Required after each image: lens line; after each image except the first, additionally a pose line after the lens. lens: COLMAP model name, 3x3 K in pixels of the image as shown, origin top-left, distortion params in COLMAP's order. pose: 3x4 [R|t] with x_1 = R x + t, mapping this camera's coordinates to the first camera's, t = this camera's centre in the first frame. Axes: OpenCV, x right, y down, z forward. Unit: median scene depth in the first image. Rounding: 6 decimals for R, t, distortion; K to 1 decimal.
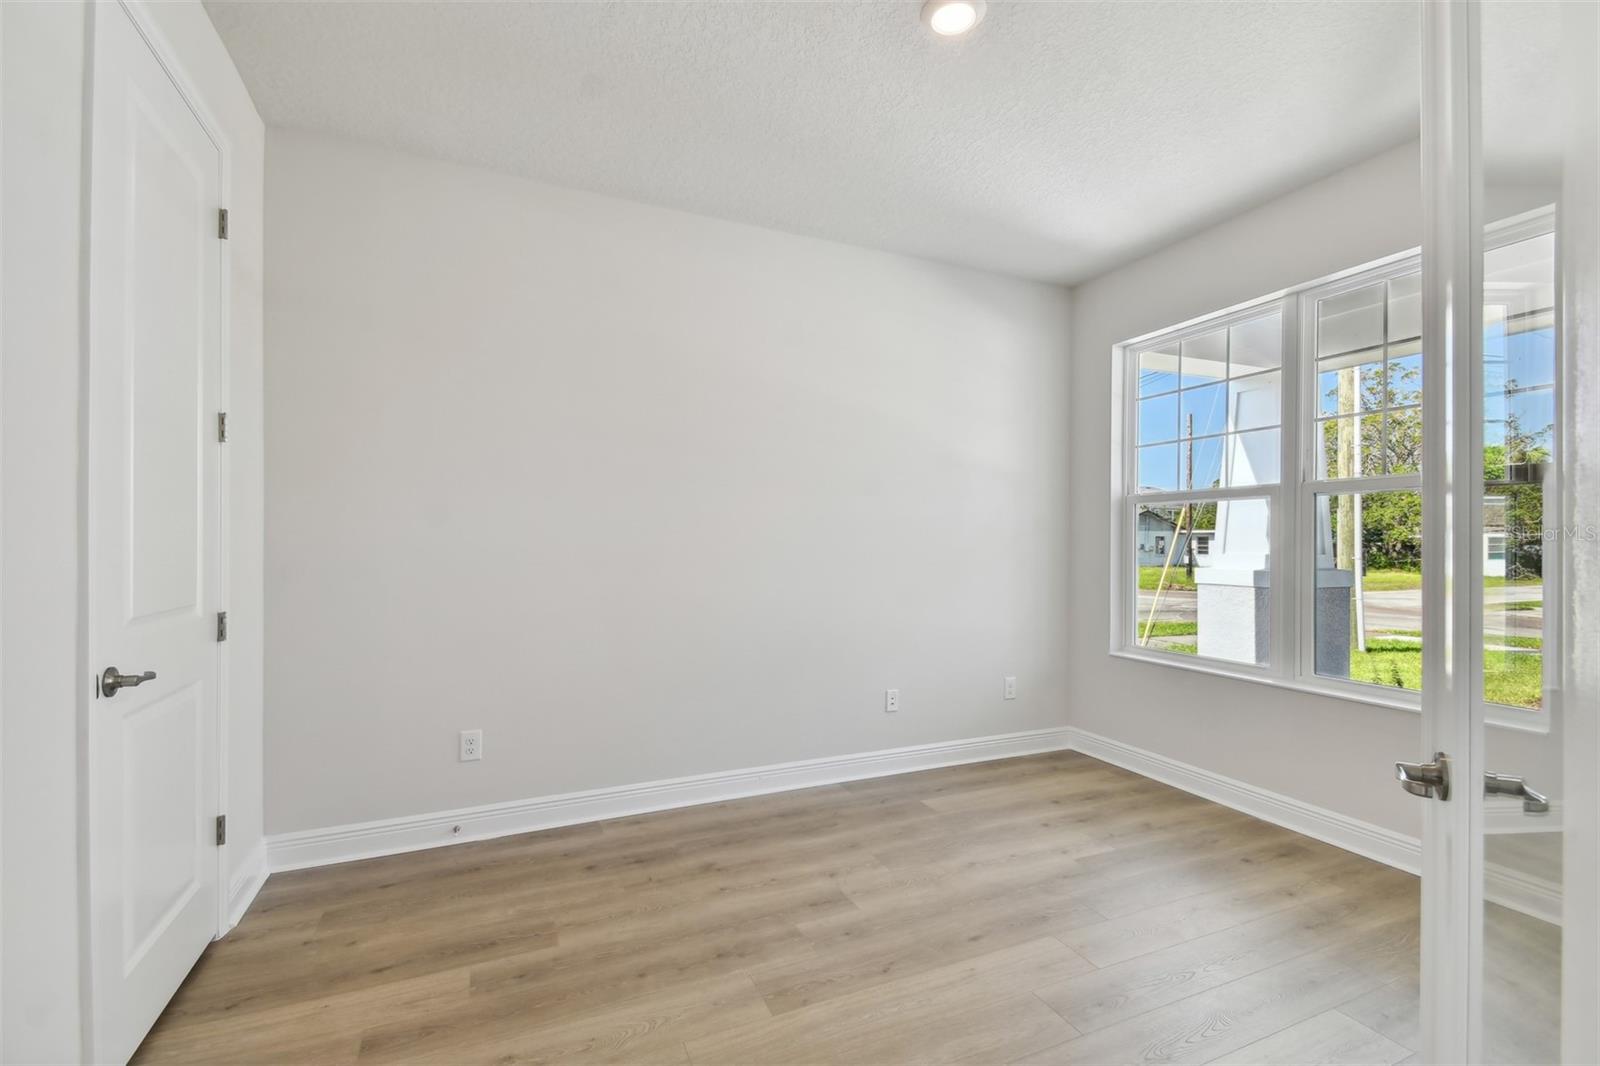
lens RADIAL K [[702.8, 0, 801.9], [0, 702.8, 545.1], [0, 0, 1]] dist [0.044471, -0.023992]
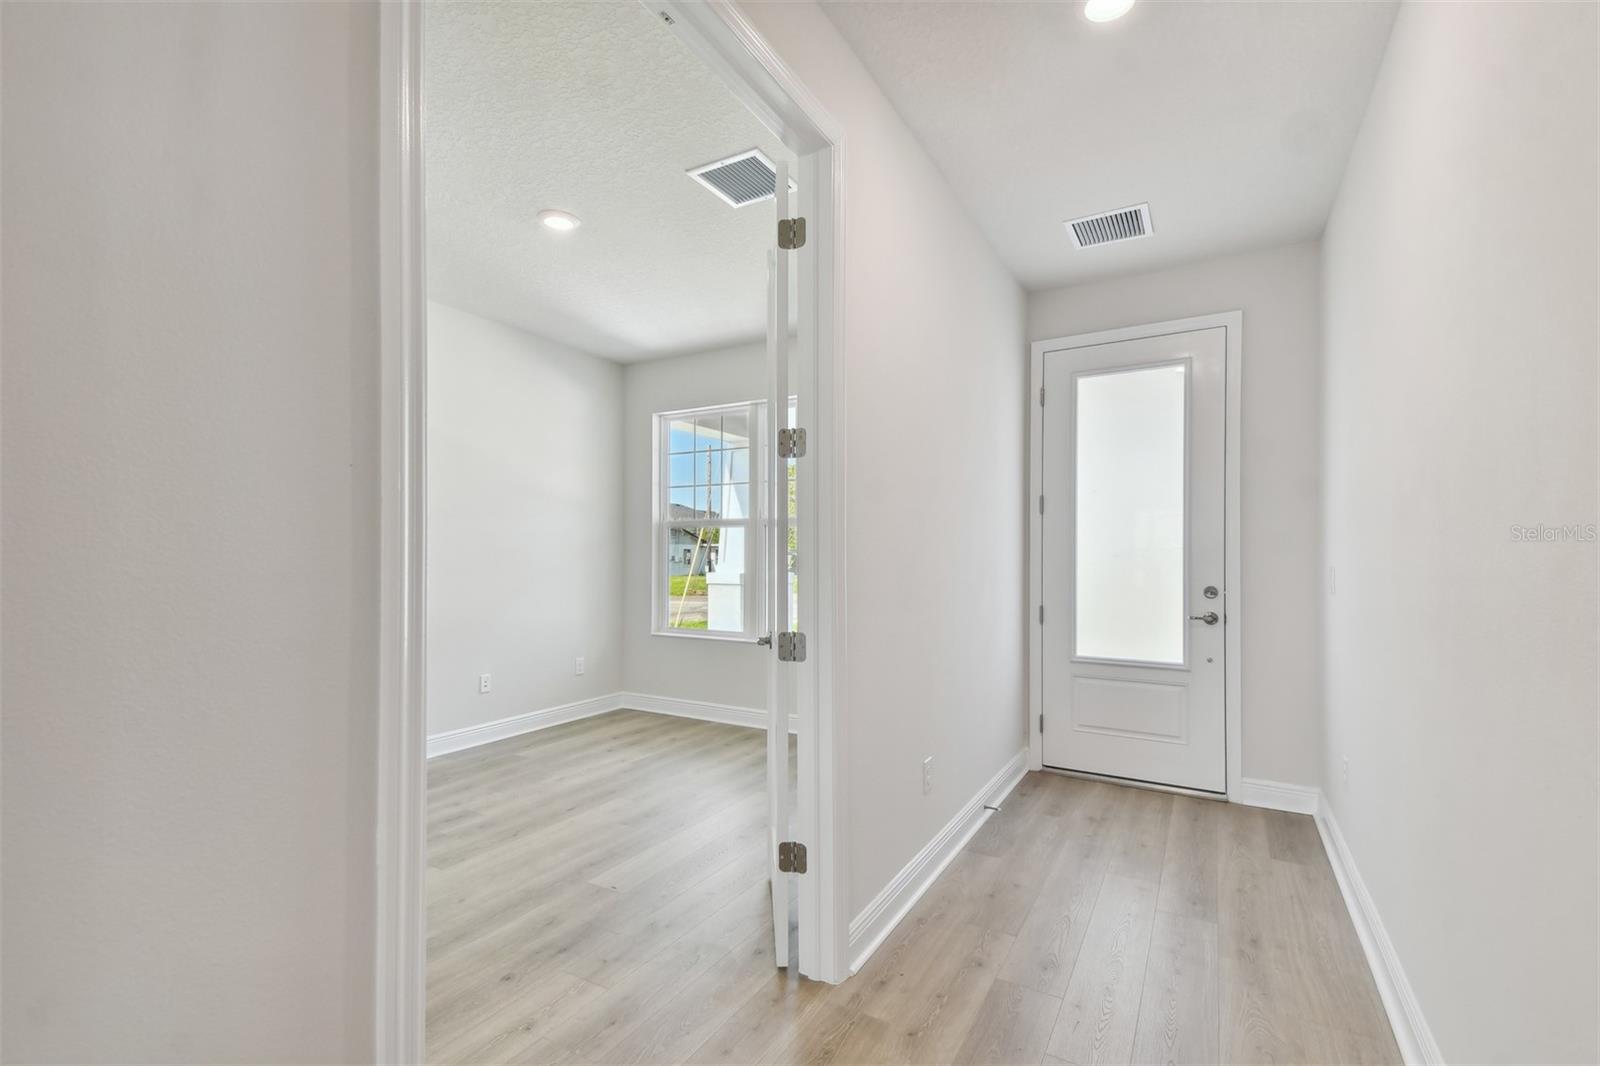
lens RADIAL K [[702.8, 0, 801.9], [0, 702.8, 545.1], [0, 0, 1]] dist [0.044471, -0.023992]
pose [[0.808771, 0.008137, 0.588067, -0.186393], [0.001835, 0.999864, -0.016359, 0.001520], [-0.588121, 0.014310, 0.808647, -0.391859]]
